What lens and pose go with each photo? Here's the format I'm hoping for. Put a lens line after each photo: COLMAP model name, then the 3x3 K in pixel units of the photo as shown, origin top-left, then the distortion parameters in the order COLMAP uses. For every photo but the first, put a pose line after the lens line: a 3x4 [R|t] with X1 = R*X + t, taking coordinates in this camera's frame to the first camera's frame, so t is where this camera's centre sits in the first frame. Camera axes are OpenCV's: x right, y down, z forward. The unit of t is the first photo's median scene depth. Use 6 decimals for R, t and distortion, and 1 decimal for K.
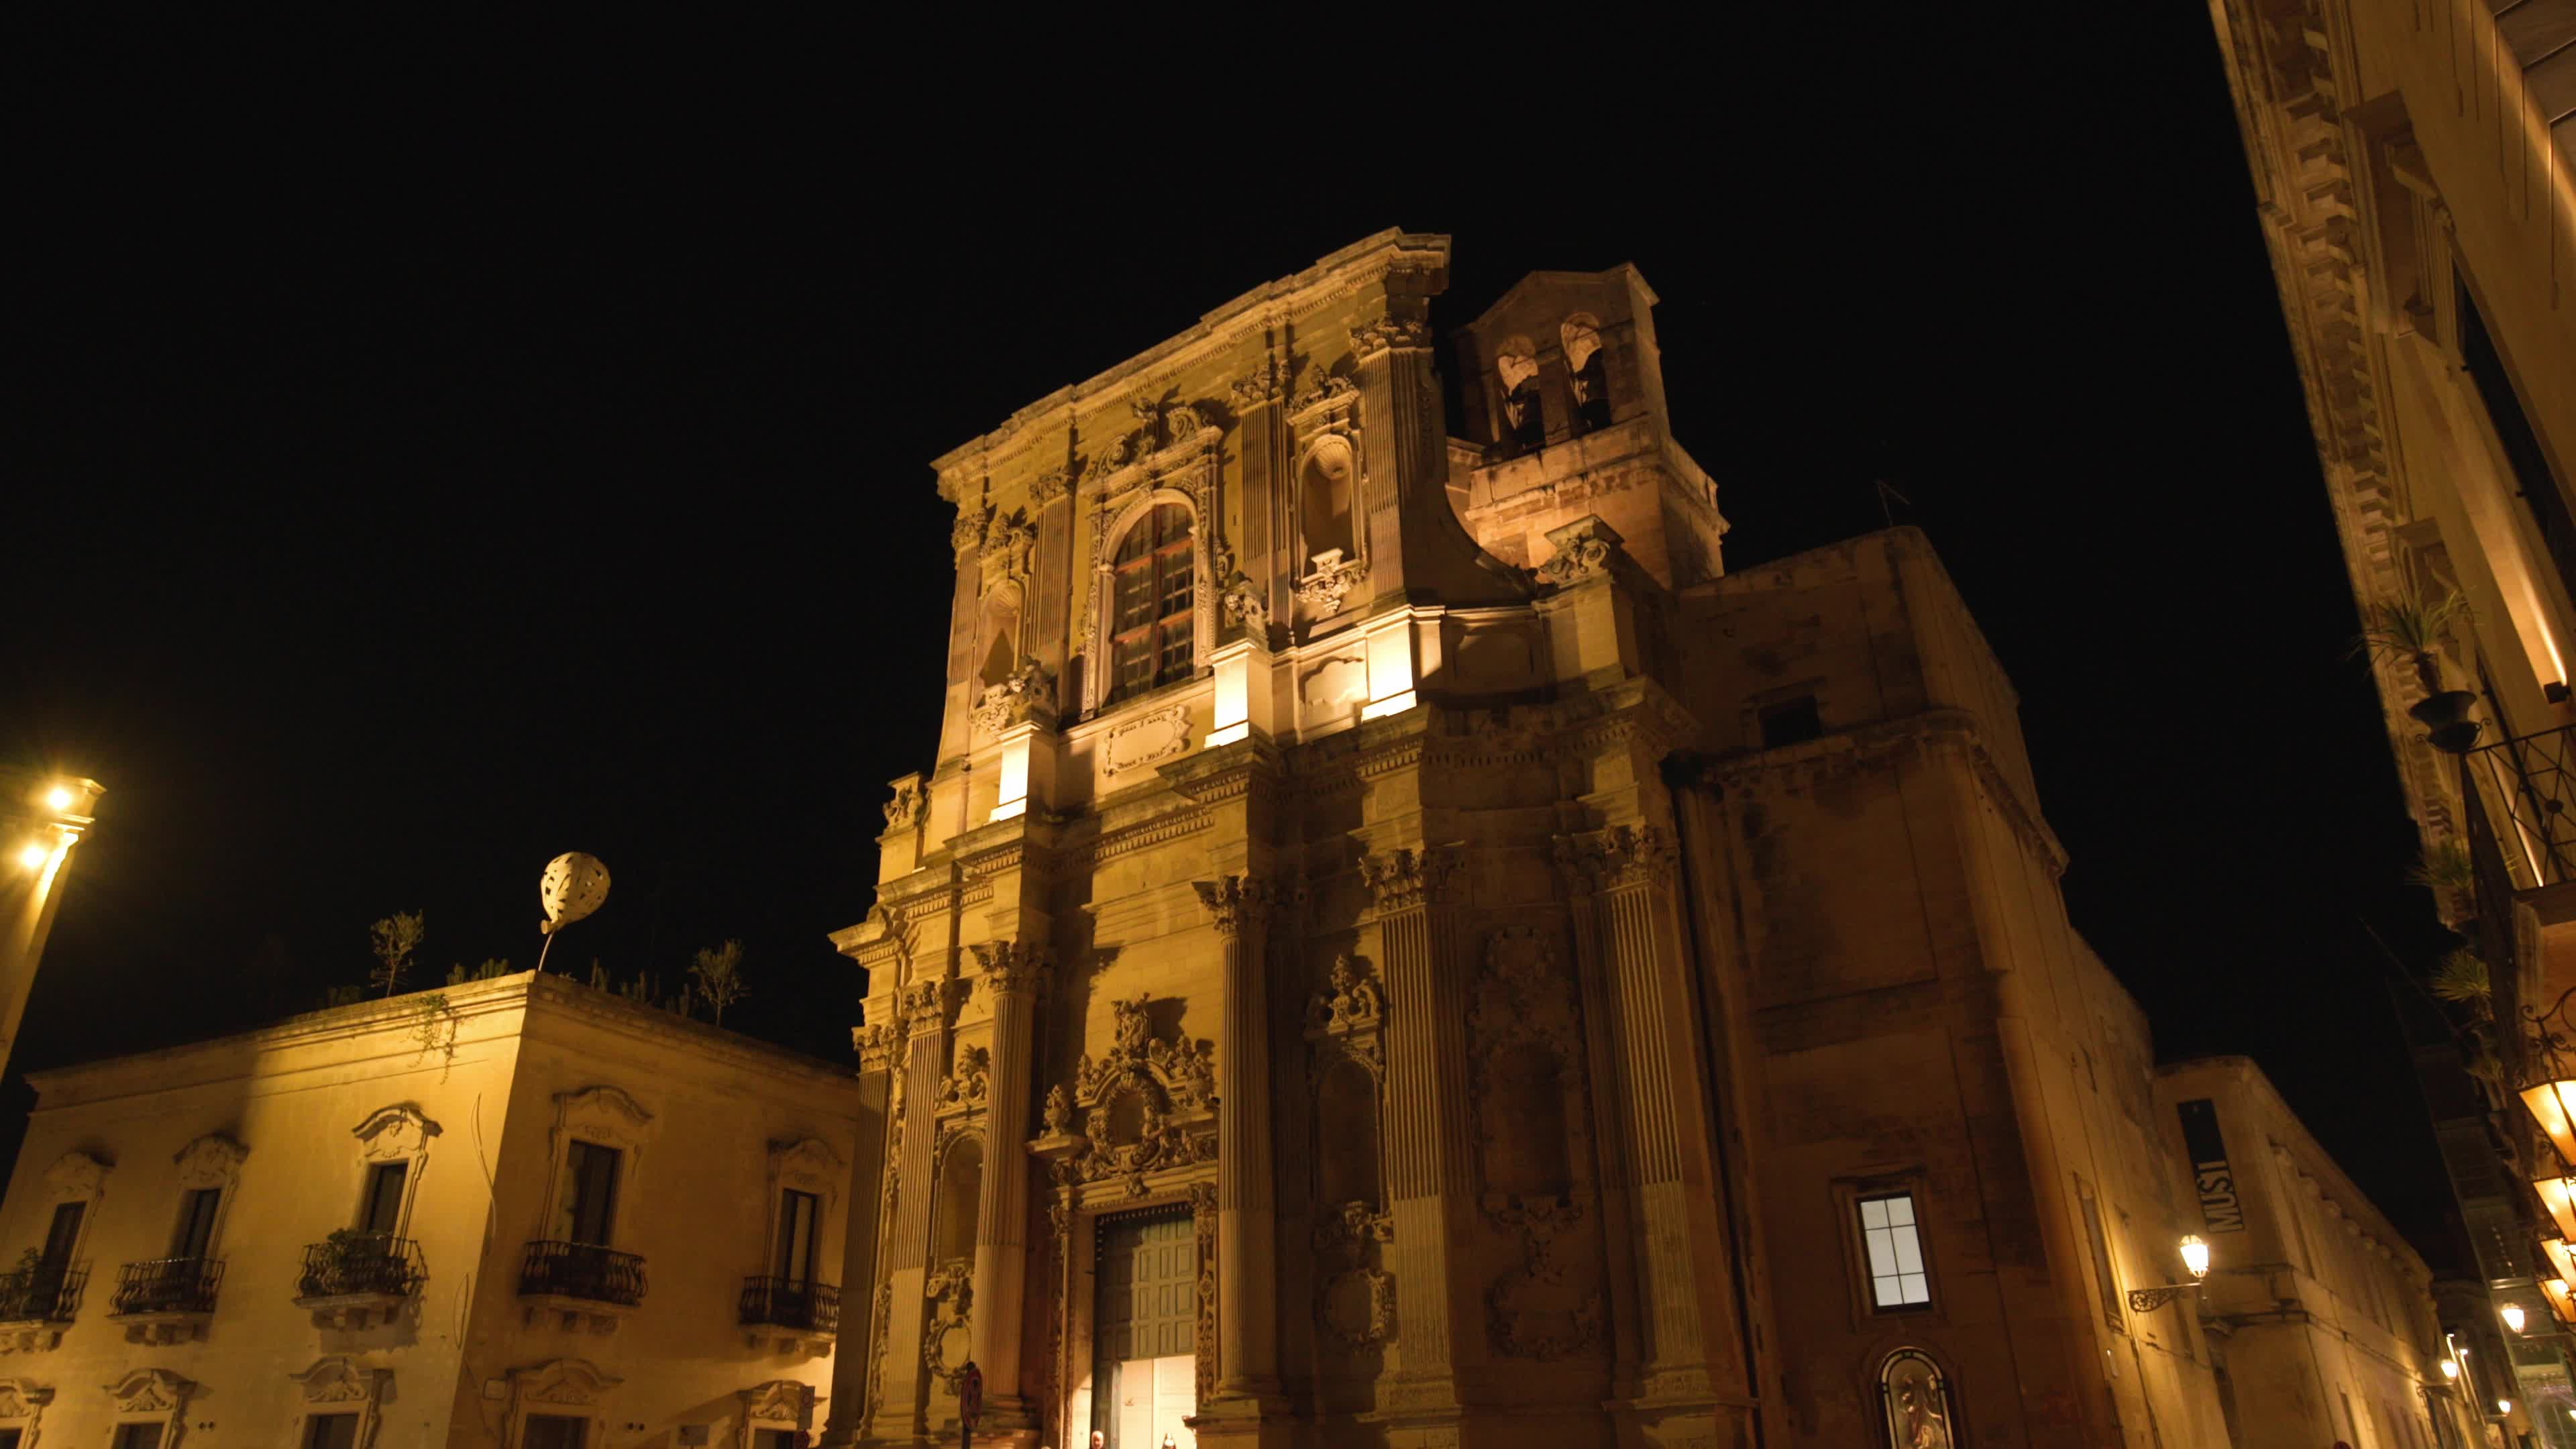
lens RADIAL K [[1616.1, 0, 1276.8], [0, 1616.1, 732.2], [0, 0, 1]] dist [-0.051556, 0.022519]
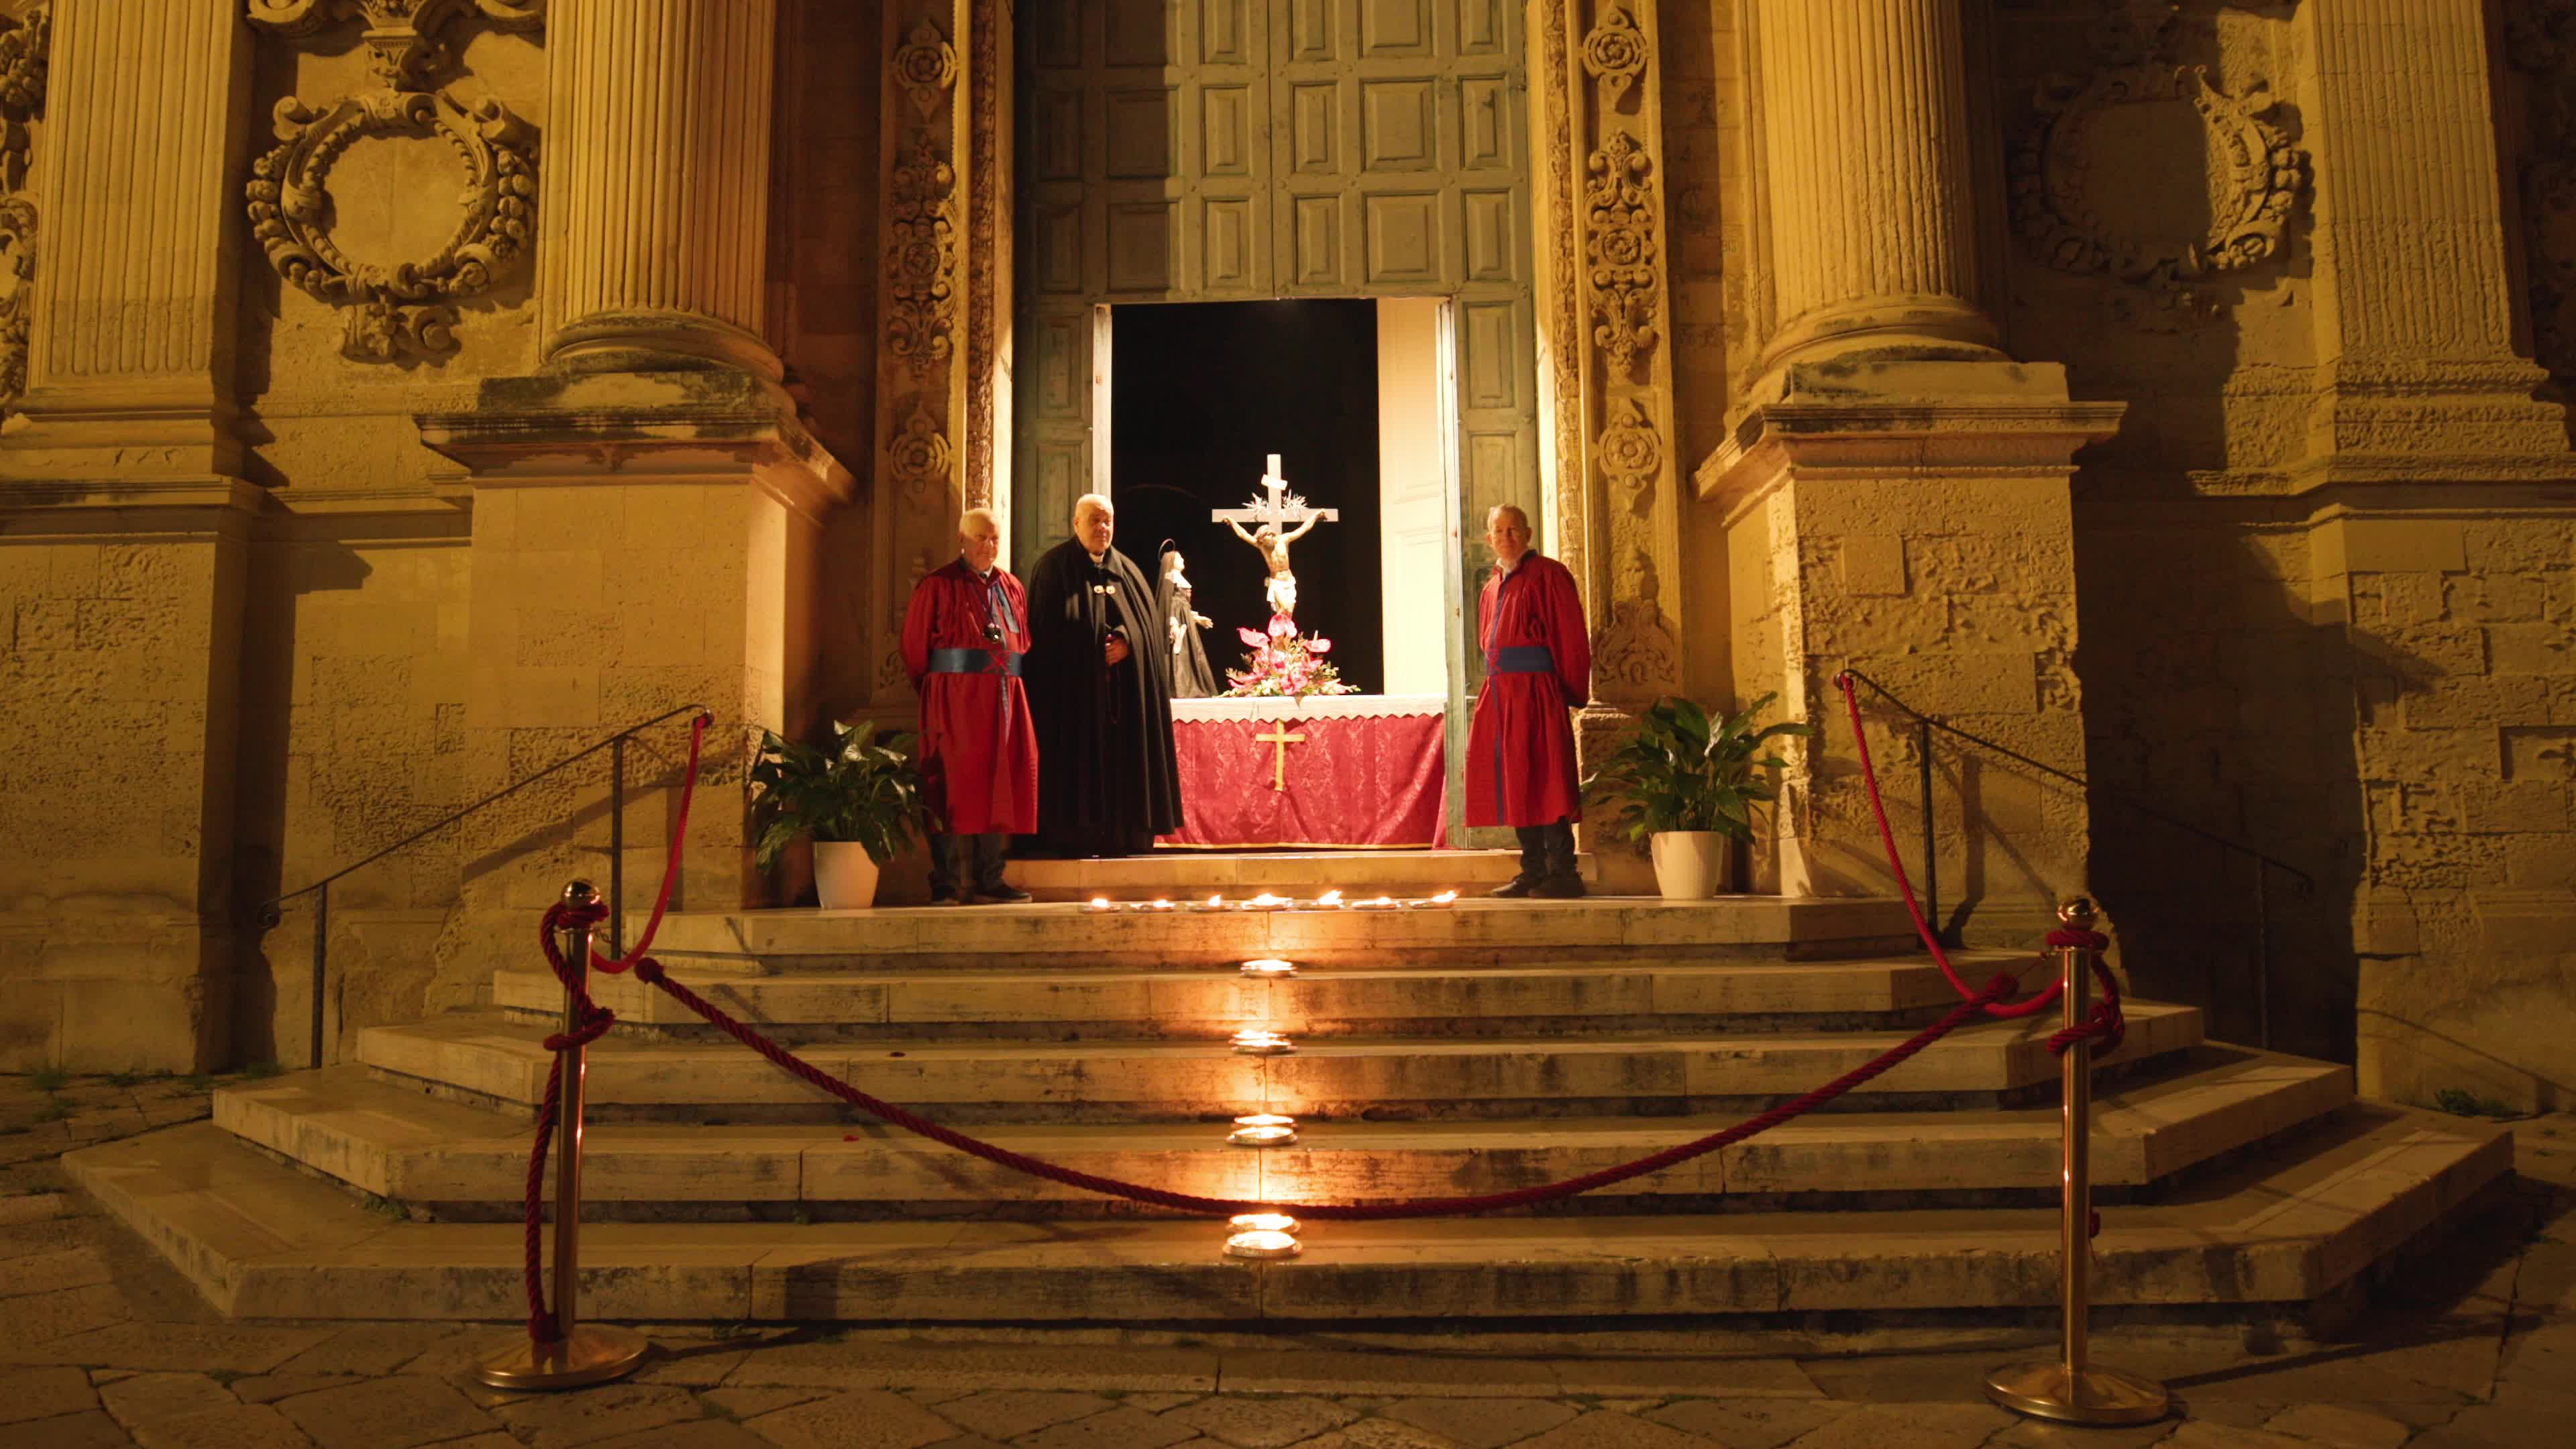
lens RADIAL K [[1616.1, 0, 1276.8], [0, 1616.1, 732.2], [0, 0, 1]] dist [-0.051556, 0.022519]
pose [[0.813082, 0.061907, 0.578848, -0.220080], [-0.260964, 0.927586, 0.267360, 0.340716], [-0.520380, -0.368444, 0.770359, 0.647400]]
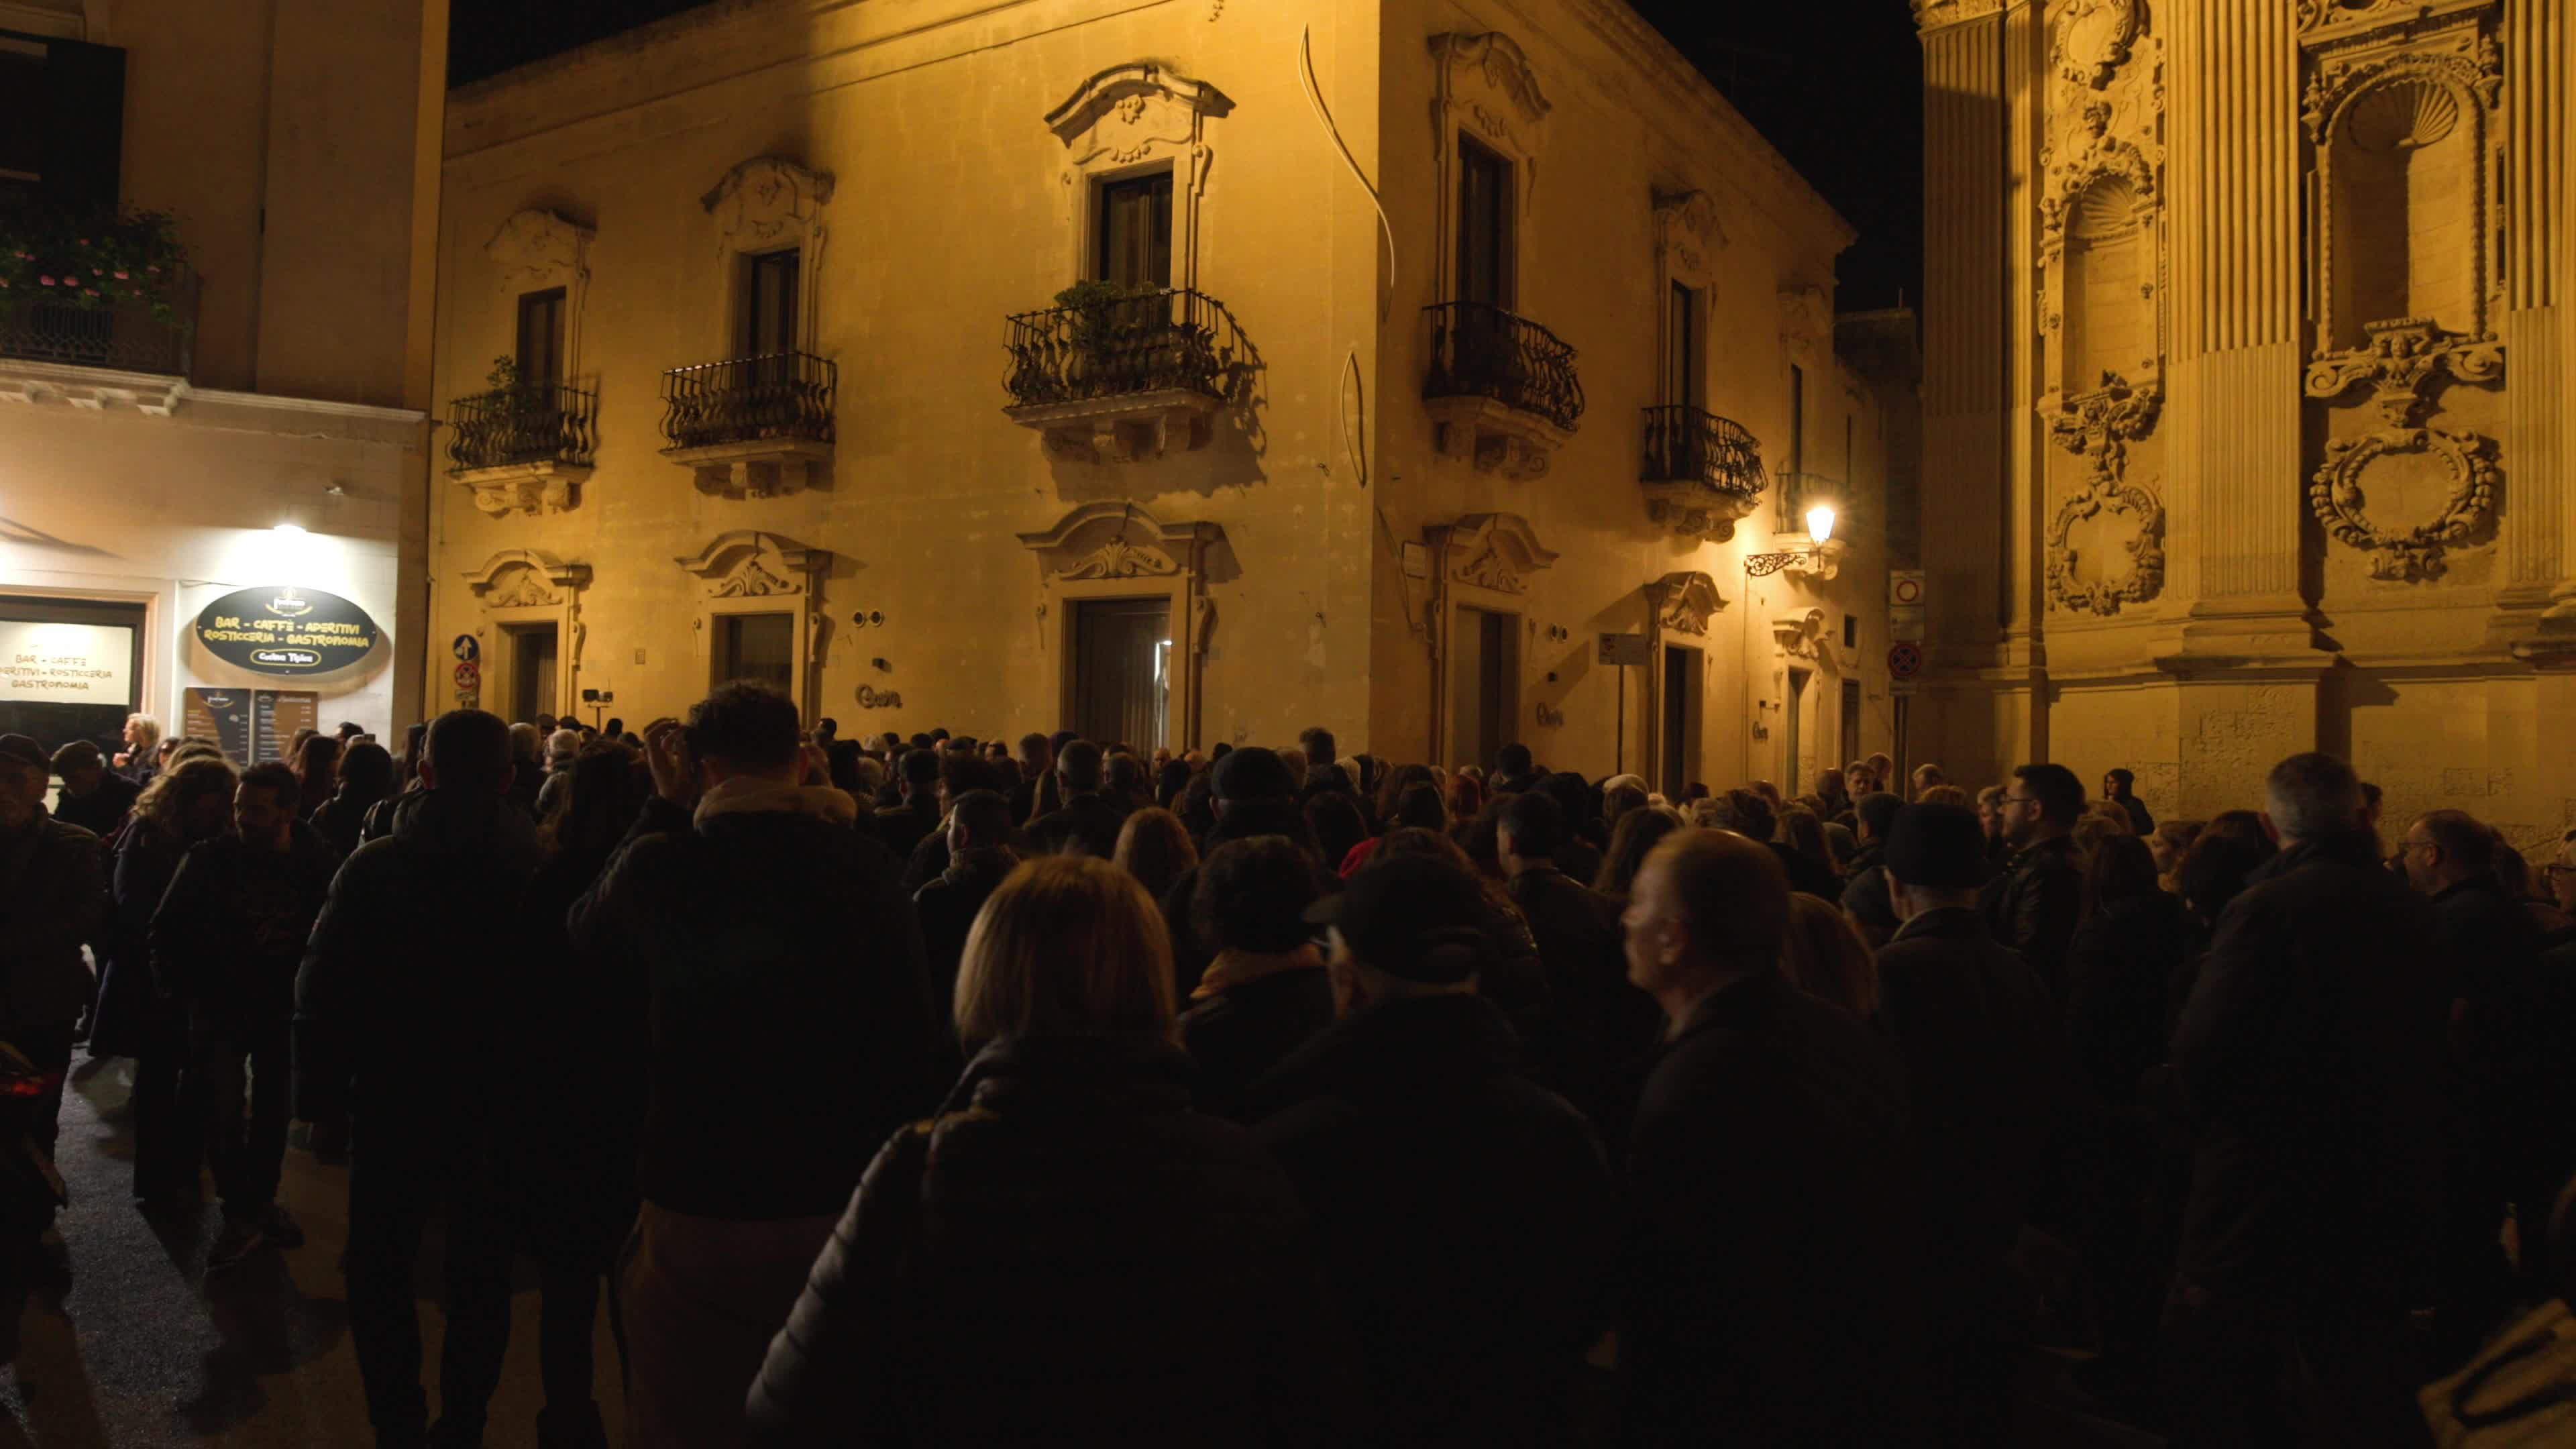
lens RADIAL K [[1617.0, 0, 1278.0], [0, 1617.0, 725.3], [0, 0, 1]] dist [-0.050517, 0.020651]
pose [[0.993795, 0.035661, -0.105355, -0.475940], [0.012697, 0.904645, 0.425976, 0.224028], [0.110500, -0.424671, 0.898579, 0.460870]]
